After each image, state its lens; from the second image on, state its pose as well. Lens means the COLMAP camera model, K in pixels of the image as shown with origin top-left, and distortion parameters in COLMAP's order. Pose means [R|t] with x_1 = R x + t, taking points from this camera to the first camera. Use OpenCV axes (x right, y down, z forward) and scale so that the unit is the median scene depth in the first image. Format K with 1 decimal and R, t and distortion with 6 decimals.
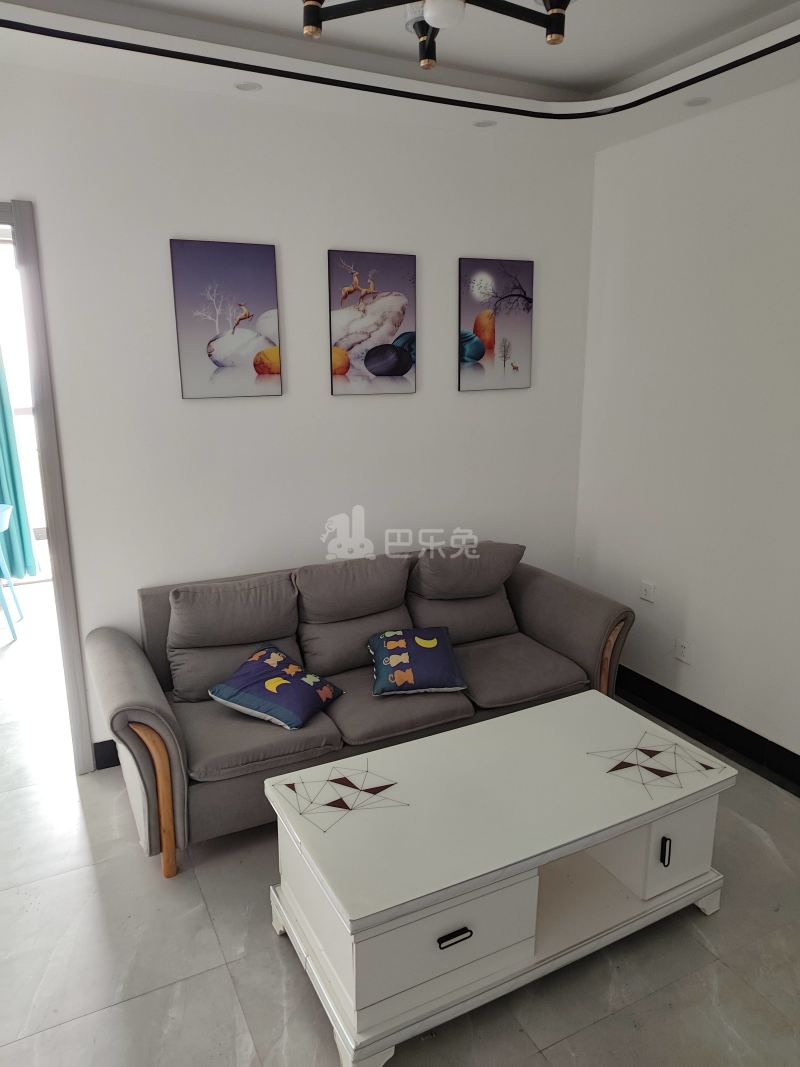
lens RADIAL K [[737.8, 0, 400.0], [0, 737.8, 533.5], [0, 0, 1]] dist [-0.001620, -0.001476]
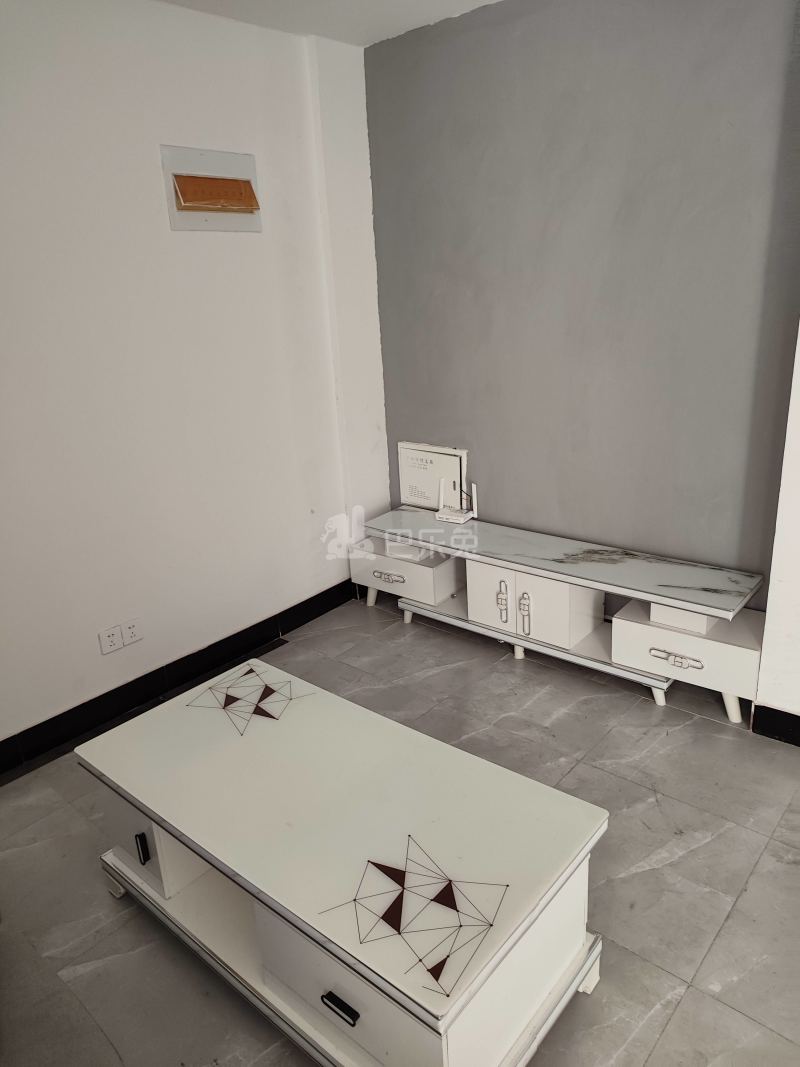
lens RADIAL K [[737.8, 0, 400.0], [0, 737.8, 533.5], [0, 0, 1]] dist [-0.001620, -0.001476]
pose [[-0.376028, -0.274904, 0.884890, -0.562829], [0.271802, 0.880246, 0.388962, -0.218307], [-0.885848, 0.386775, -0.256278, 1.018366]]
